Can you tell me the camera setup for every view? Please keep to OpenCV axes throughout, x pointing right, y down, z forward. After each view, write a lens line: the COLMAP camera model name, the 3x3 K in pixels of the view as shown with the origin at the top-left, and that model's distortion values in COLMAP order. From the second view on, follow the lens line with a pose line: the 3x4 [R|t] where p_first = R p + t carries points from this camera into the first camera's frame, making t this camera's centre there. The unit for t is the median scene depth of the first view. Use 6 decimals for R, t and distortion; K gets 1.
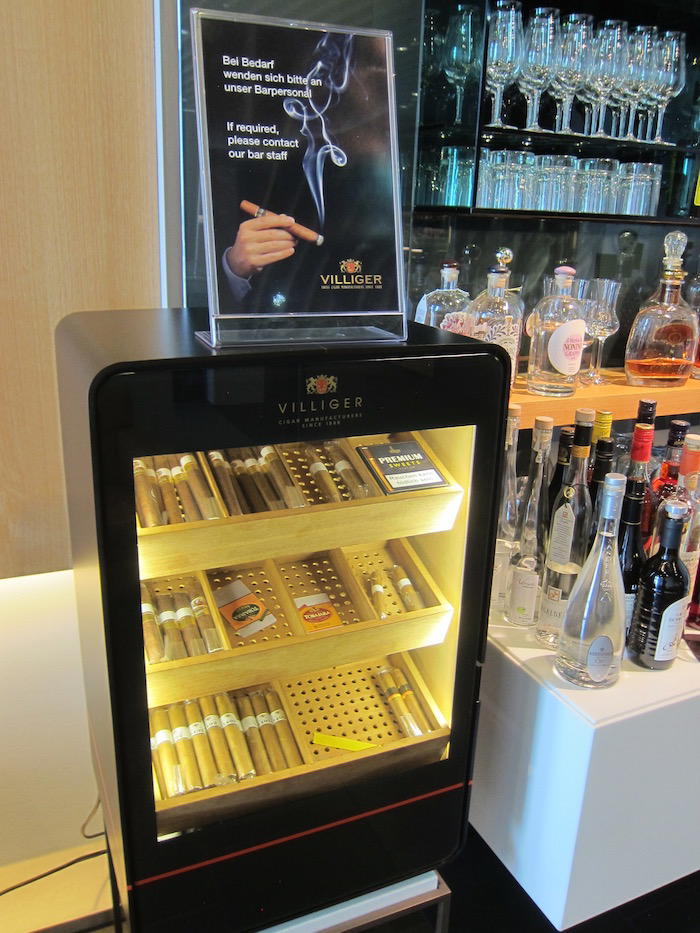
lens RADIAL K [[771.7, 0, 350.0], [0, 771.7, 466.5], [0, 0, 1]] dist [-0.056035, 0.007652]
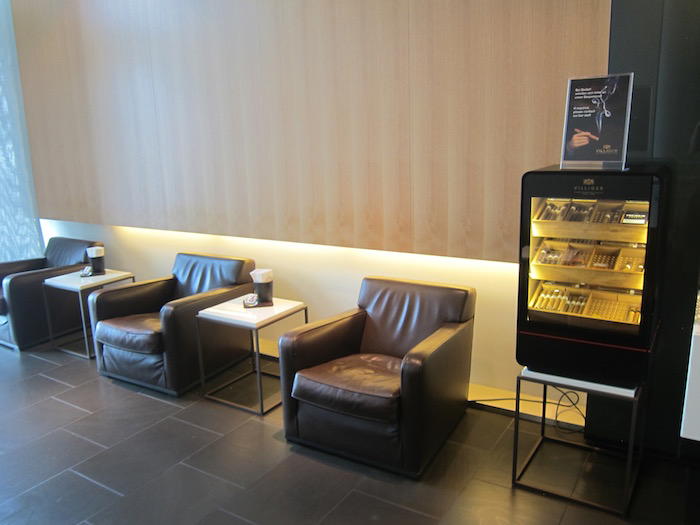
lens RADIAL K [[579.0, 0, 350.0], [0, 579.0, 262.5], [0, 0, 1]] dist [-0.056035, 0.007652]
pose [[0.541178, 0.145146, -0.828287, 1.540731], [-0.210676, 0.976980, 0.033553, 0.377169], [0.814090, 0.156342, 0.559299, -1.195846]]
